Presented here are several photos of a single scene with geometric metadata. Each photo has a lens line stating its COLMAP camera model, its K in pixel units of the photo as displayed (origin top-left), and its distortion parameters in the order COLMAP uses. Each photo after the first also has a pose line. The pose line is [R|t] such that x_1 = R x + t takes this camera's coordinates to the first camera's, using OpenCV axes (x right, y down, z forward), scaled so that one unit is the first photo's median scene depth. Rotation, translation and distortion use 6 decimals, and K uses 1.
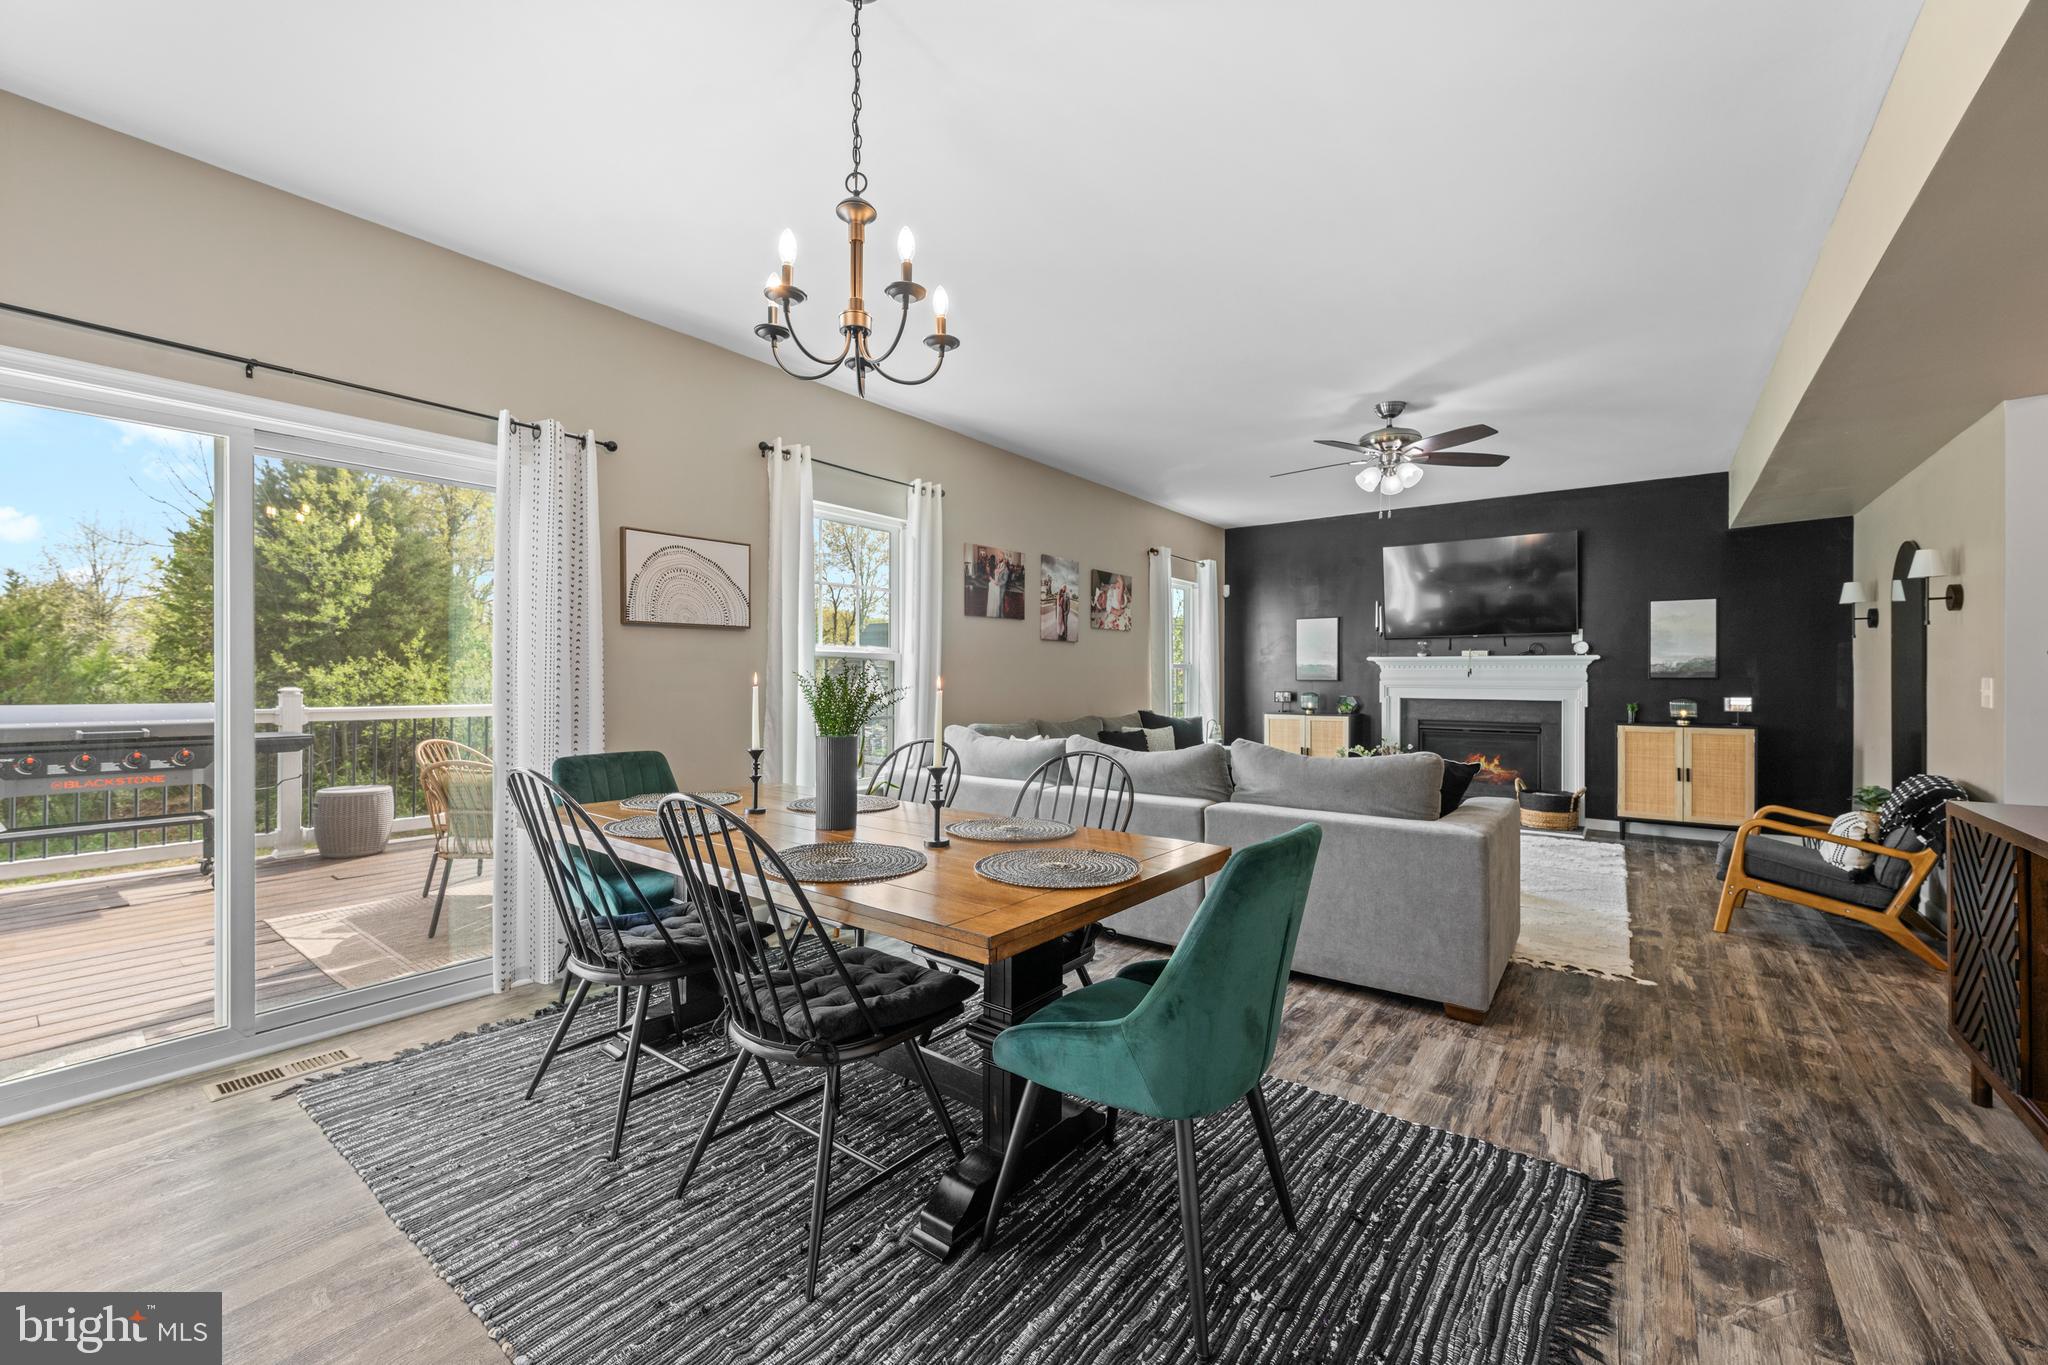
lens RADIAL K [[819.8, 0, 1013.7], [0, 819.8, 677.5], [0, 0, 1]] dist [-0.002000, -0.000205]
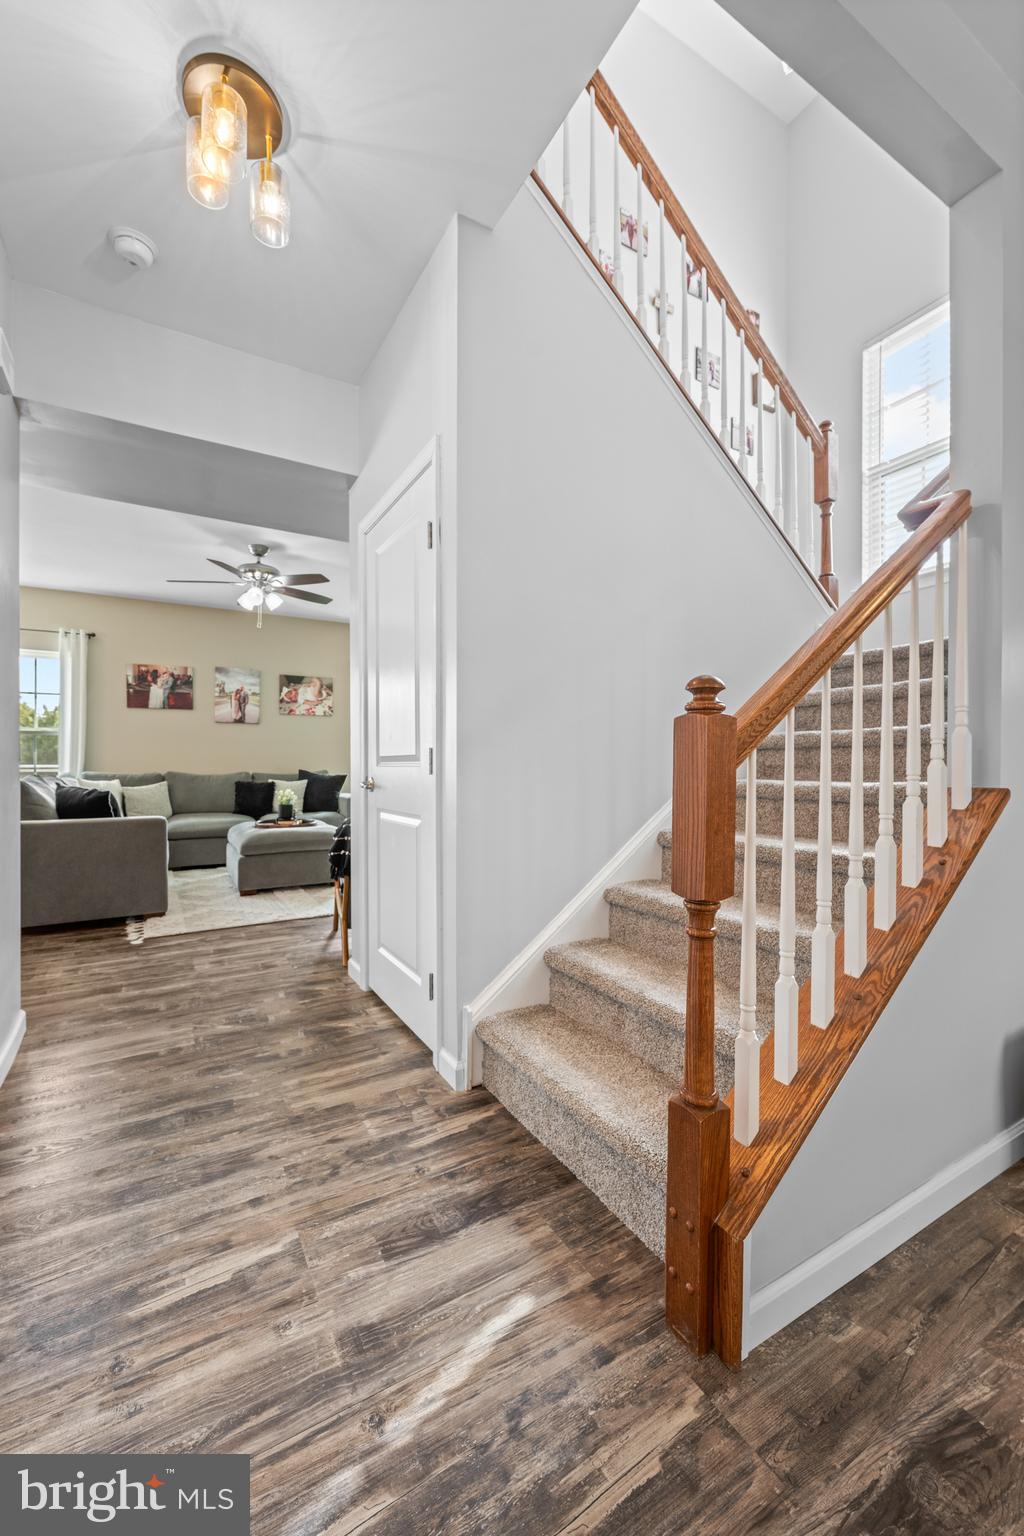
lens RADIAL K [[614.8, 0, 512.0], [0, 614.8, 768.0], [0, 0, 1]] dist [-0.002000, -0.000205]
pose [[0.924612, 0.000236, -0.380911, 0.936580], [0.002662, 0.999971, 0.007081, 0.031526], [0.380902, -0.007561, 0.924584, 0.133238]]
